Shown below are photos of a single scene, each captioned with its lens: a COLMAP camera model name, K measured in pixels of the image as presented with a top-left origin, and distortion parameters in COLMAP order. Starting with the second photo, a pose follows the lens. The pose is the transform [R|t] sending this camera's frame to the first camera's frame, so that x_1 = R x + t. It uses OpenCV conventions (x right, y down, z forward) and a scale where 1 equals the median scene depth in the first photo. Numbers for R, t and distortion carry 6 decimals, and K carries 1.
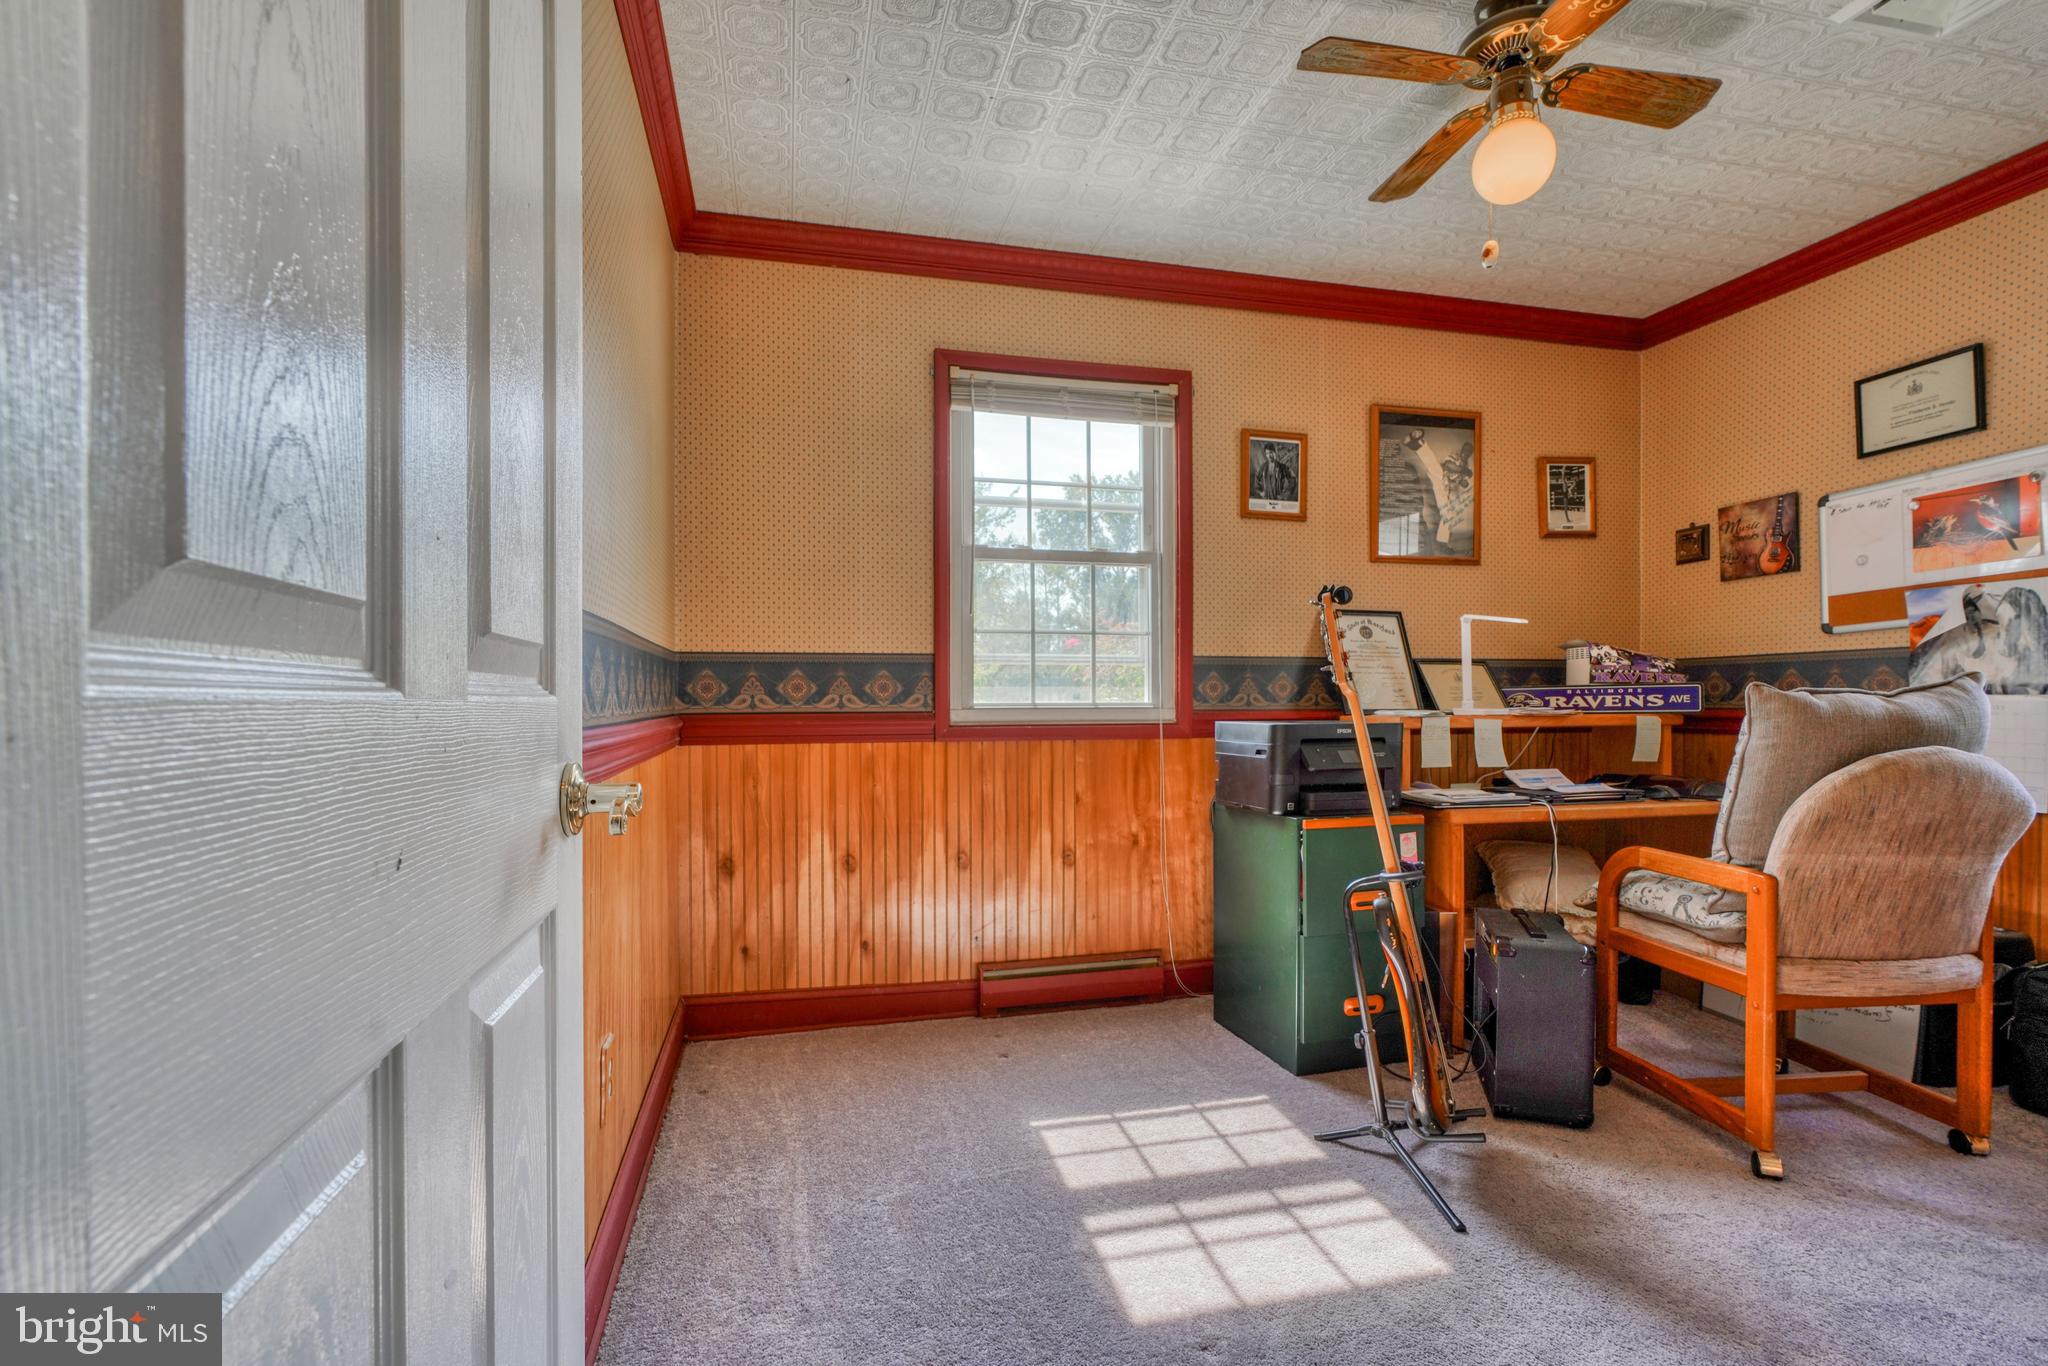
lens RADIAL K [[933.9, 0, 1024.1], [0, 933.9, 692.7], [0, 0, 1]] dist [-0.010366, 0.005626]
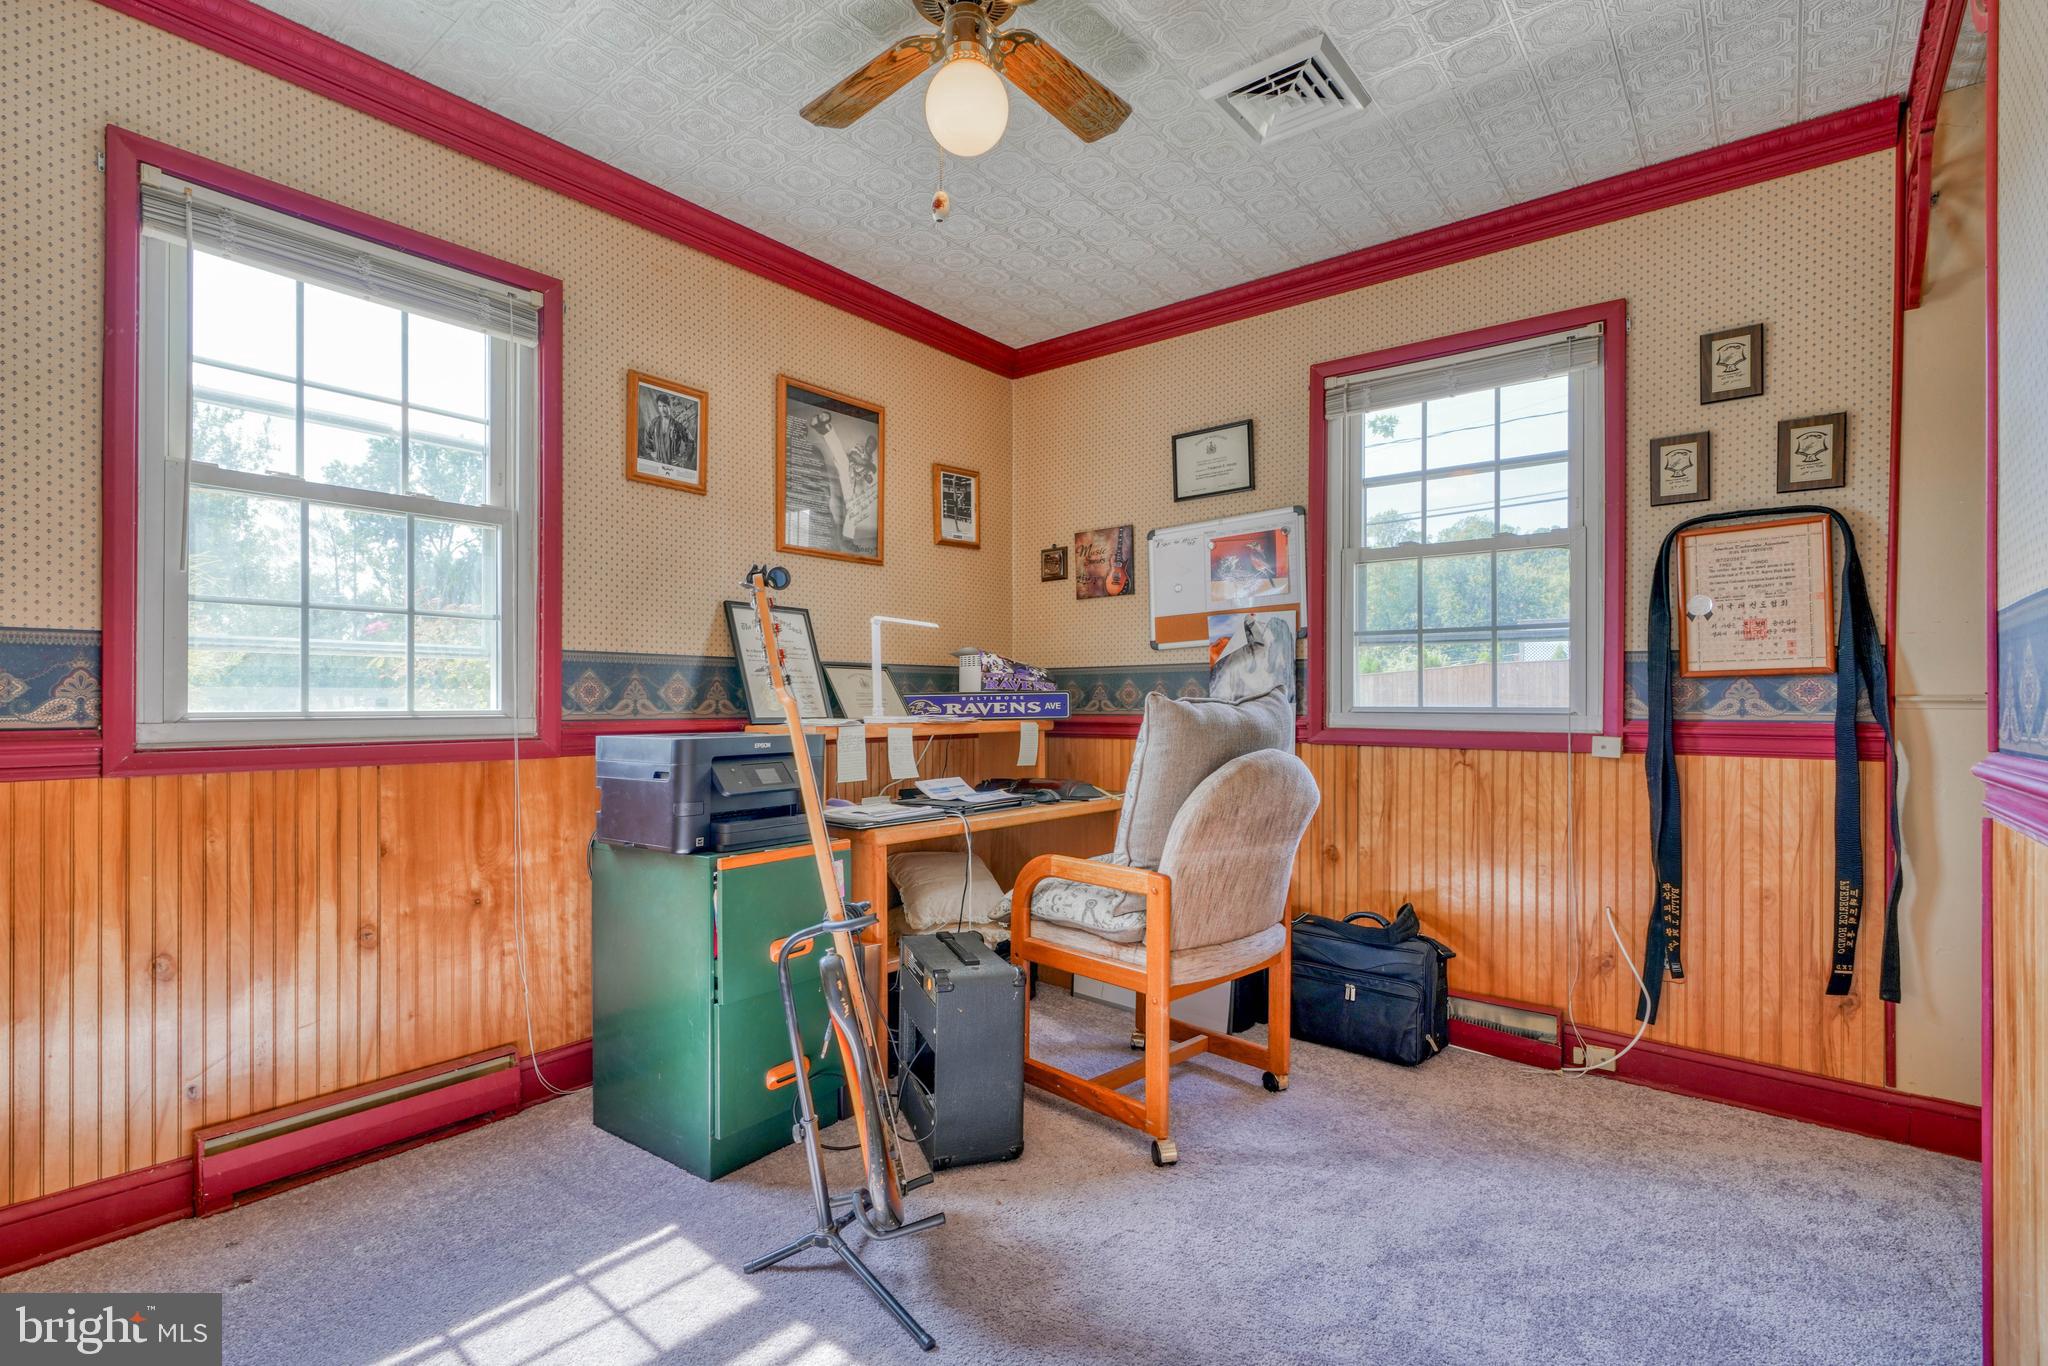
lens RADIAL K [[933.9, 0, 987.5], [0, 933.9, 699.2], [0, 0, 1]] dist [-0.010366, 0.005626]
pose [[0.805742, 0.004154, 0.592252, 0.009273], [-0.006312, 0.999979, 0.001572, -0.002426], [-0.592233, -0.005005, 0.805751, 0.188550]]
